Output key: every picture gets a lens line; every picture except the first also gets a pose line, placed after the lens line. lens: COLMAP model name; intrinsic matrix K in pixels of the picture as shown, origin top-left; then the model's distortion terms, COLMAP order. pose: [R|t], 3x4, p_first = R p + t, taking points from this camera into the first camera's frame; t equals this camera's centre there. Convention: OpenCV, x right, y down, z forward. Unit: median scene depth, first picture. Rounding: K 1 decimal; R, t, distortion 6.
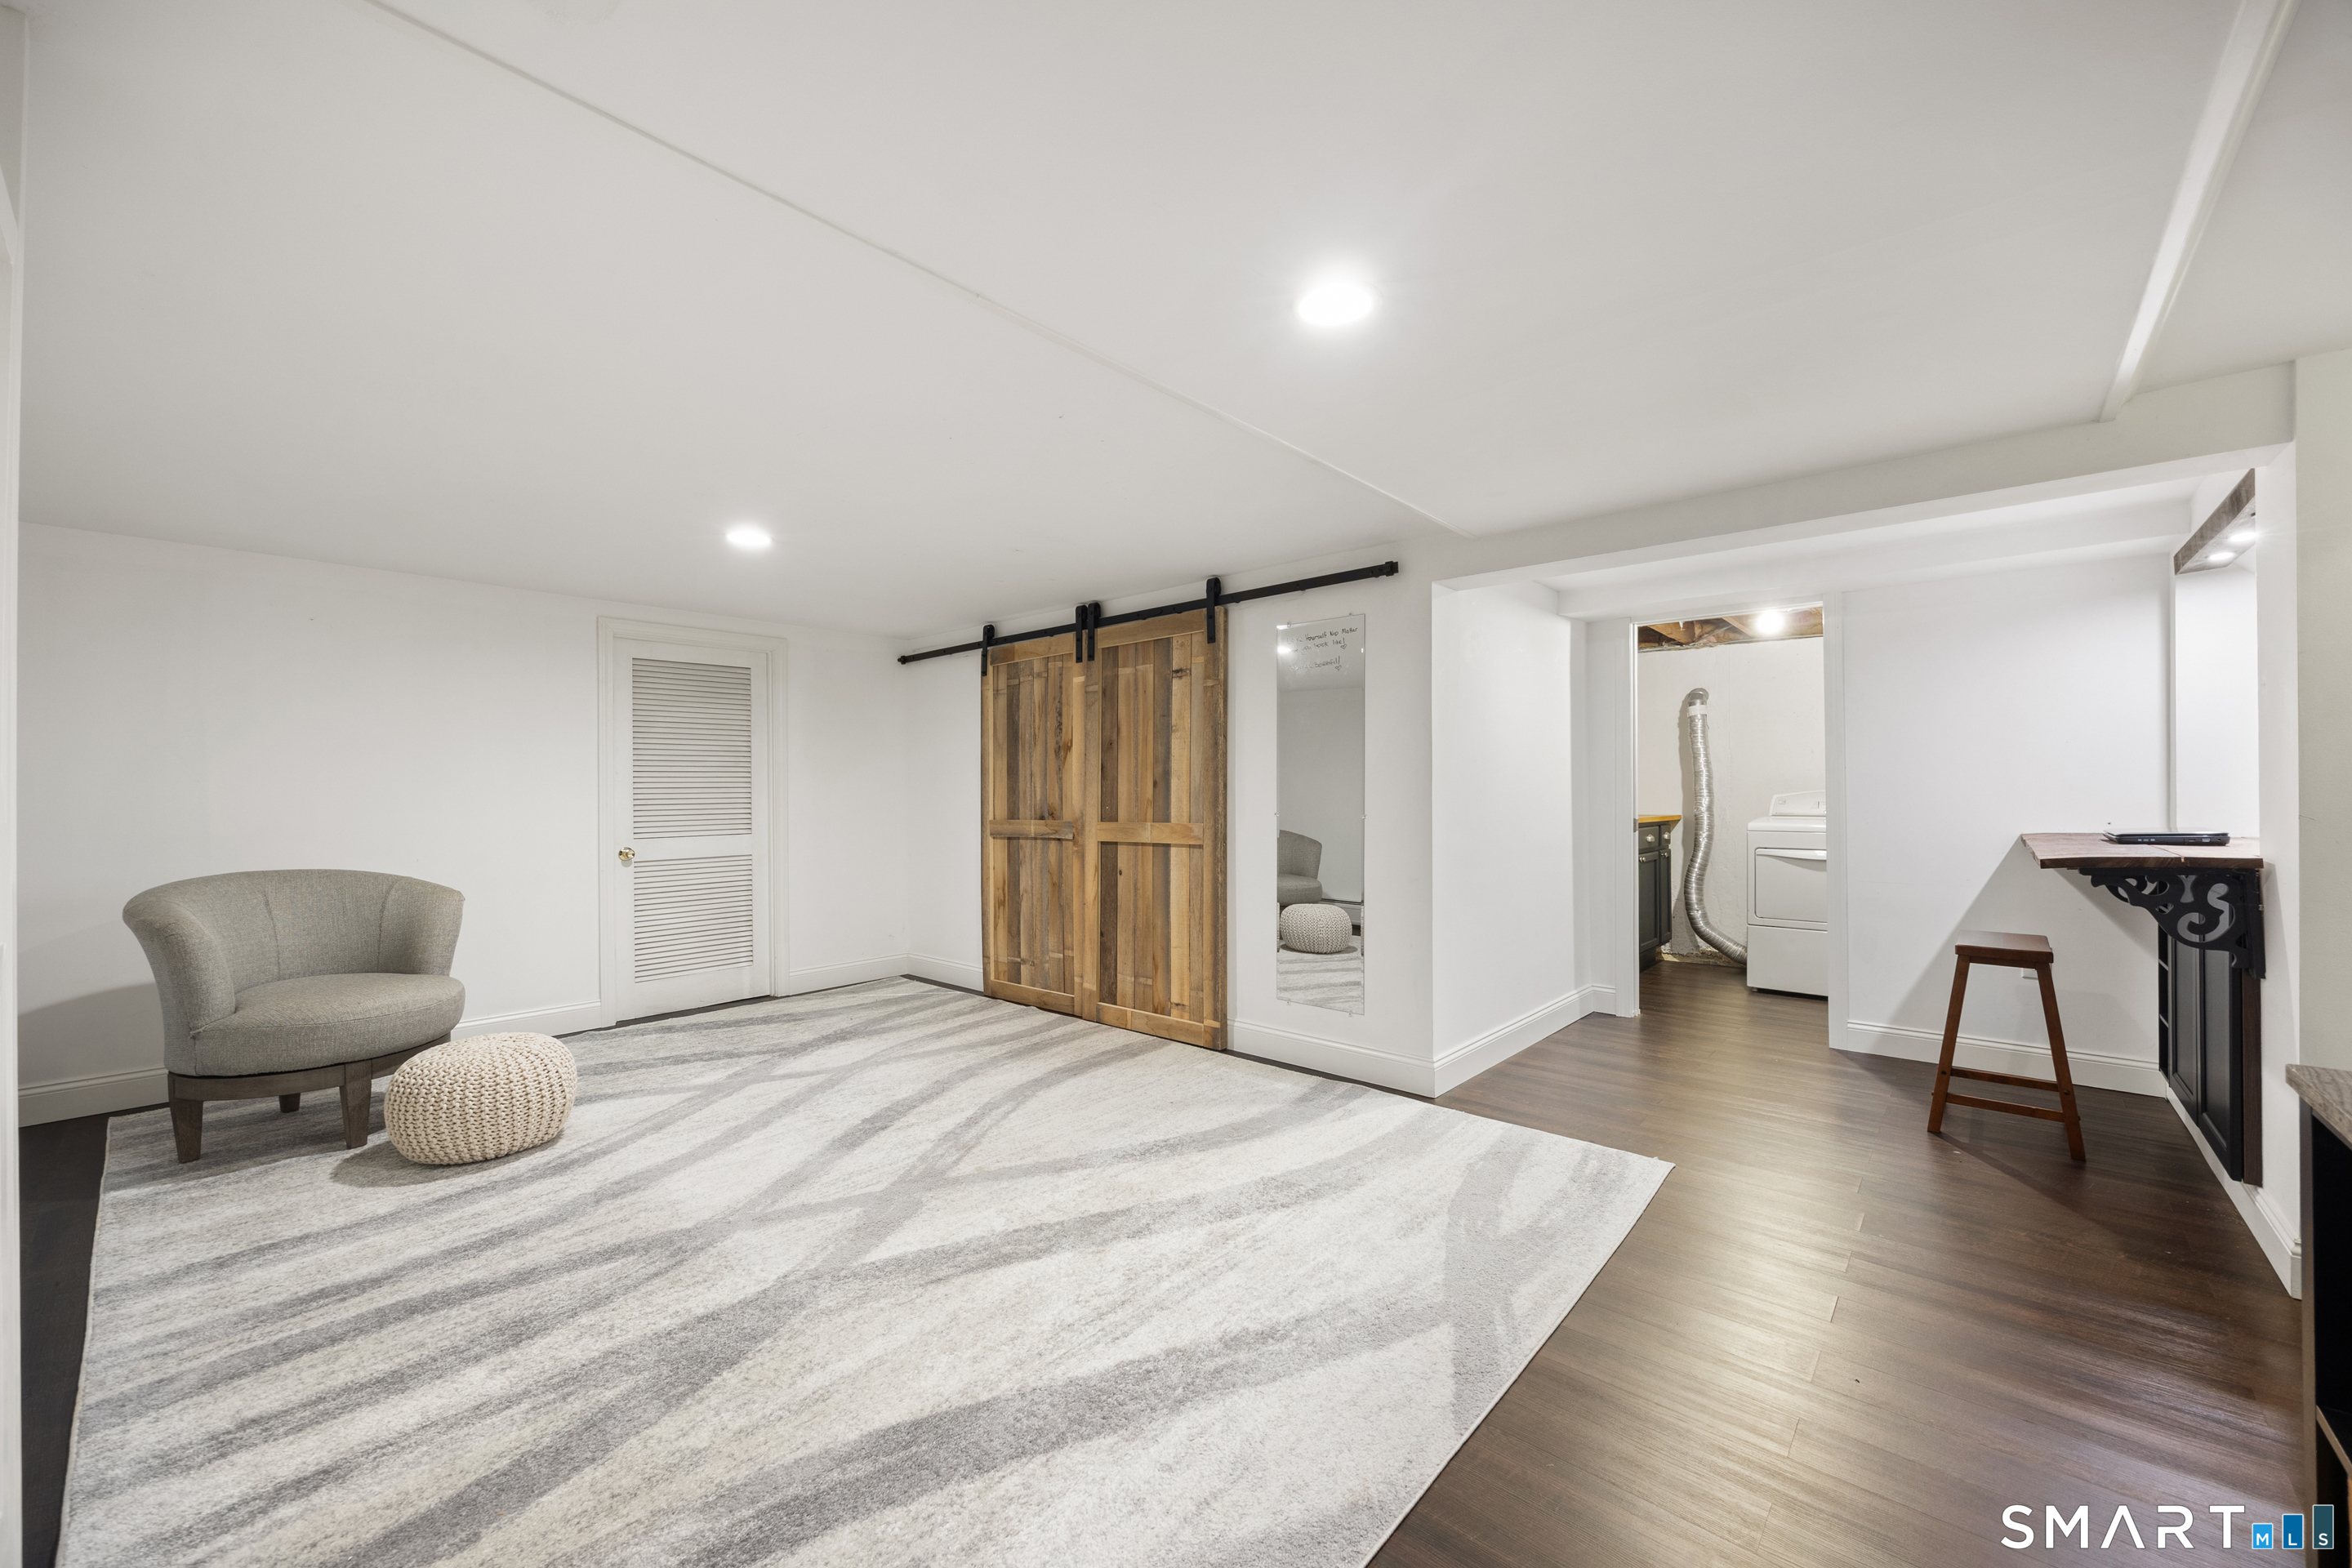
lens RADIAL K [[911.2, 0, 1182.2], [0, 911.2, 784.8], [0, 0, 1]] dist [-0.013273, 0.003059]
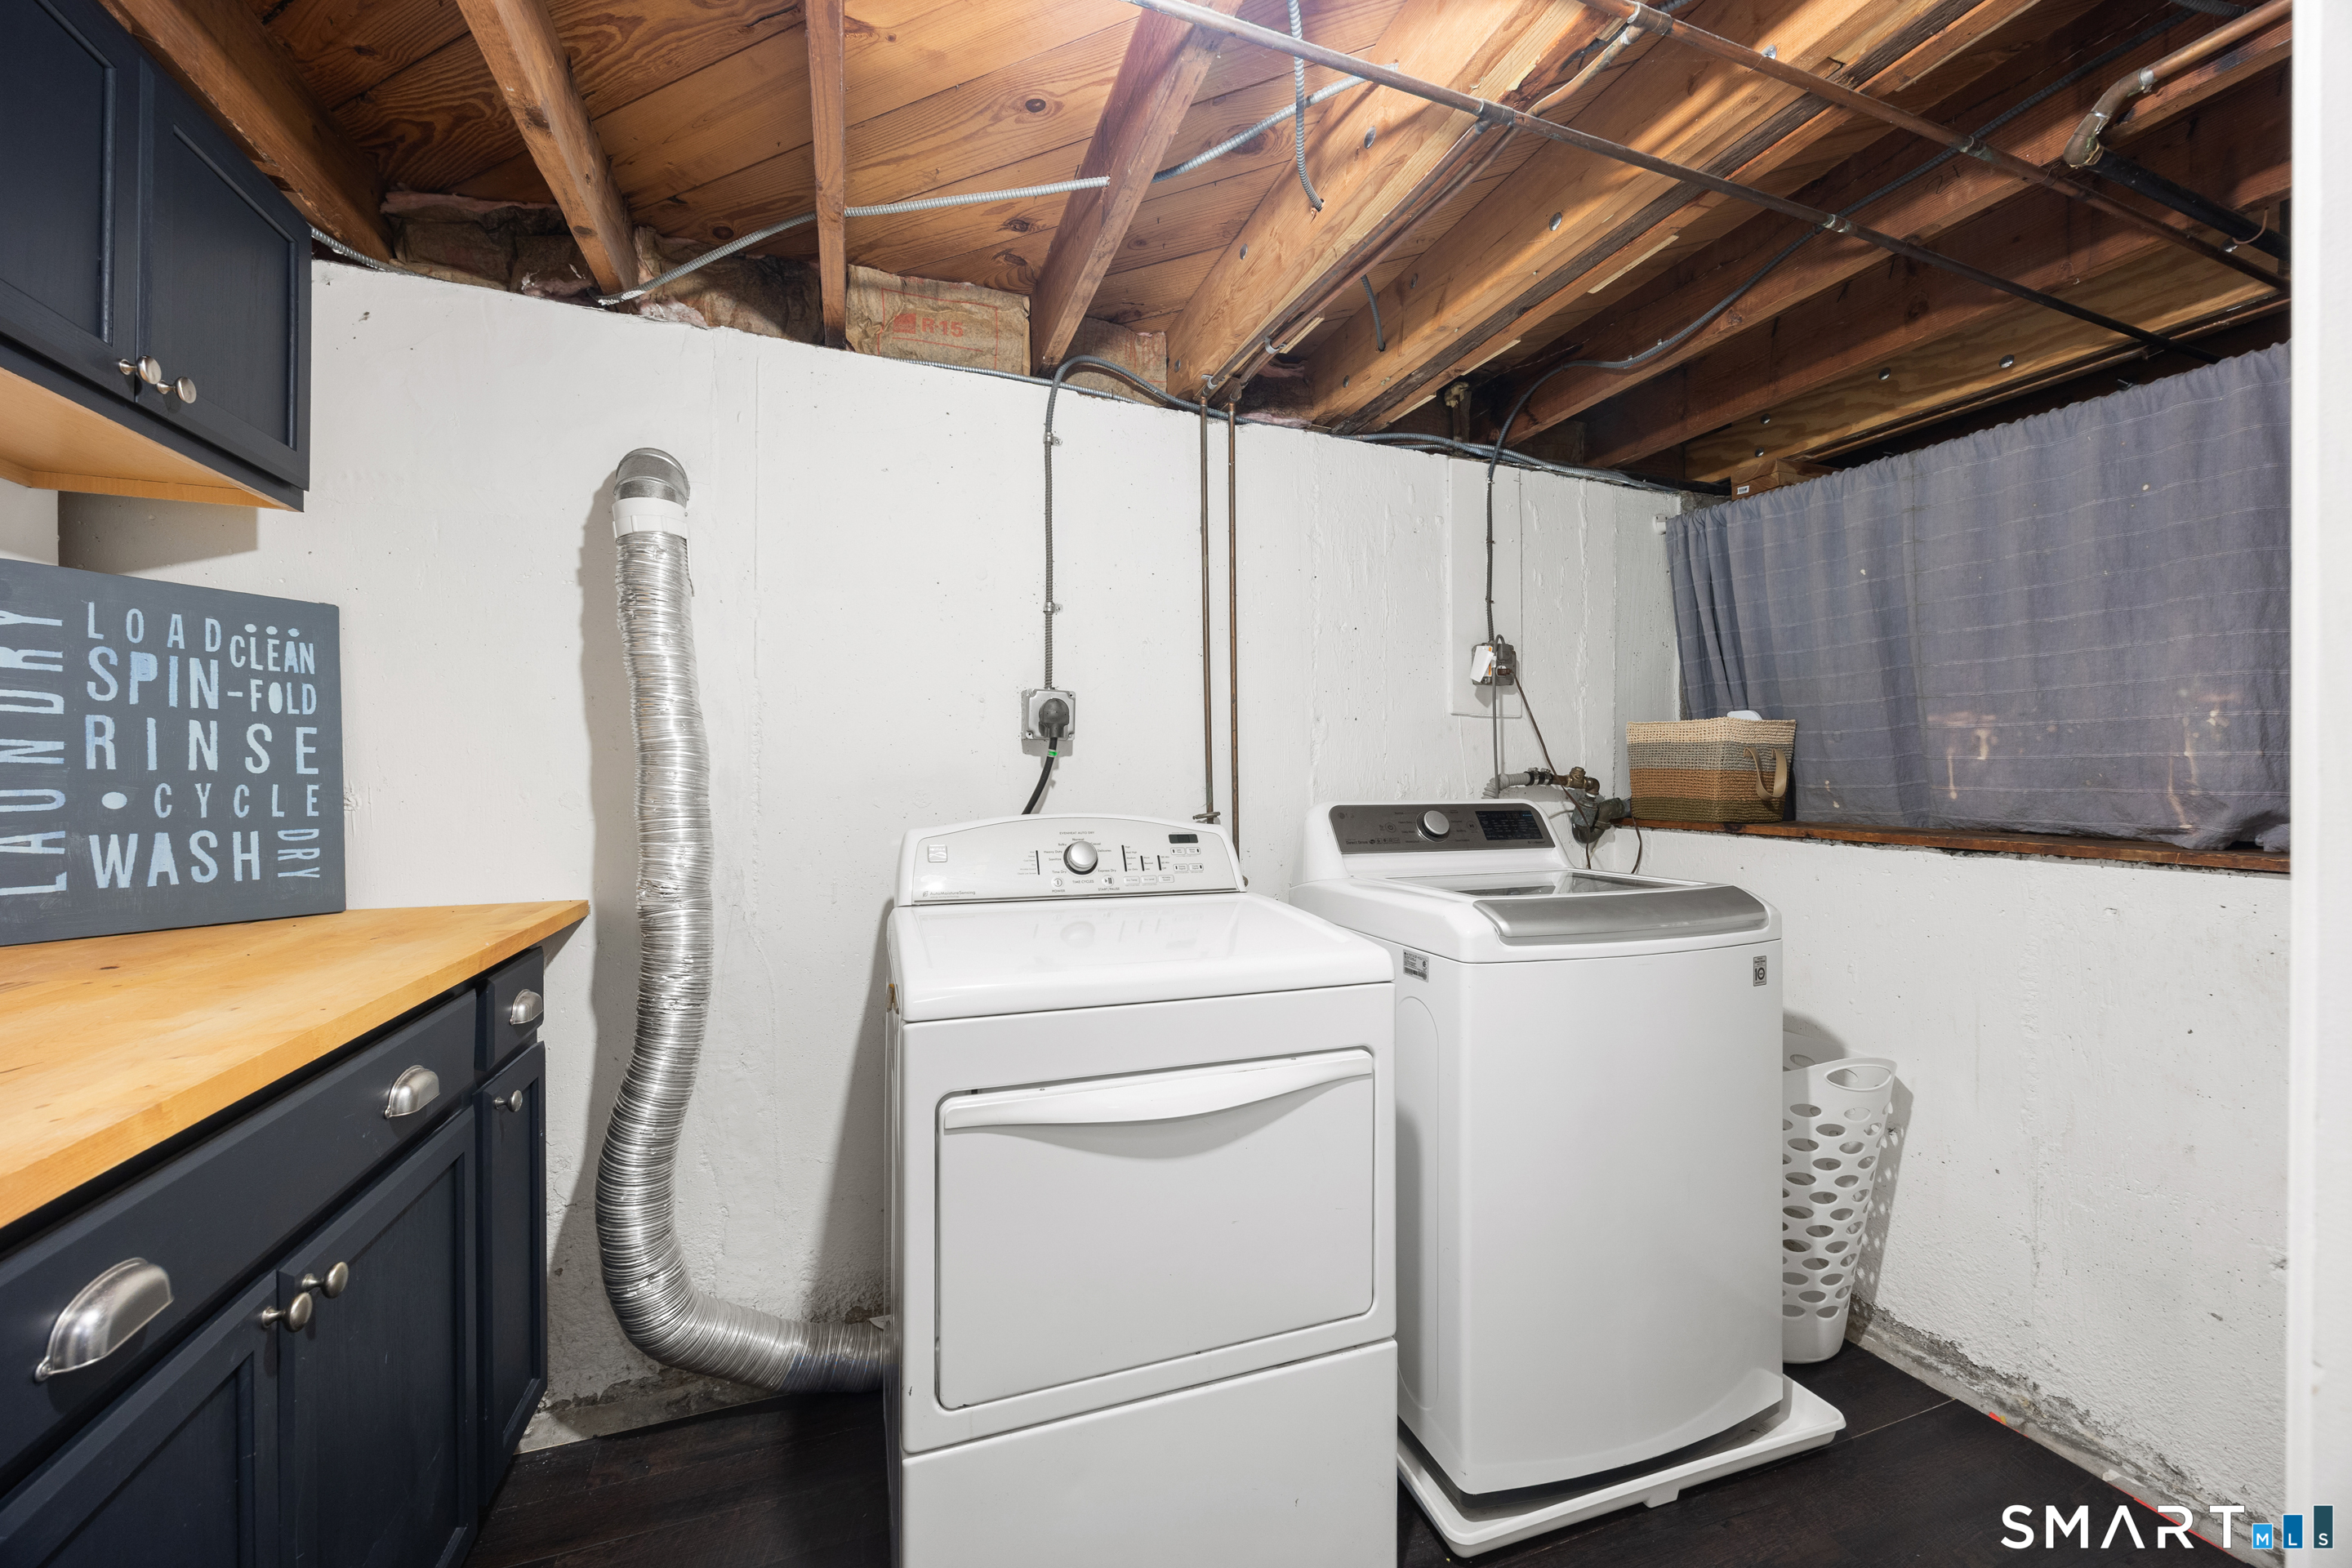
lens RADIAL K [[911.2, 0, 1177.6], [0, 911.2, 779.6], [0, 0, 1]] dist [-0.013273, 0.003059]
pose [[0.485383, 0.005625, 0.874284, 0.411620], [-0.008030, 0.999966, -0.001976, -0.005570], [-0.874265, -0.006061, 0.485411, 0.738367]]
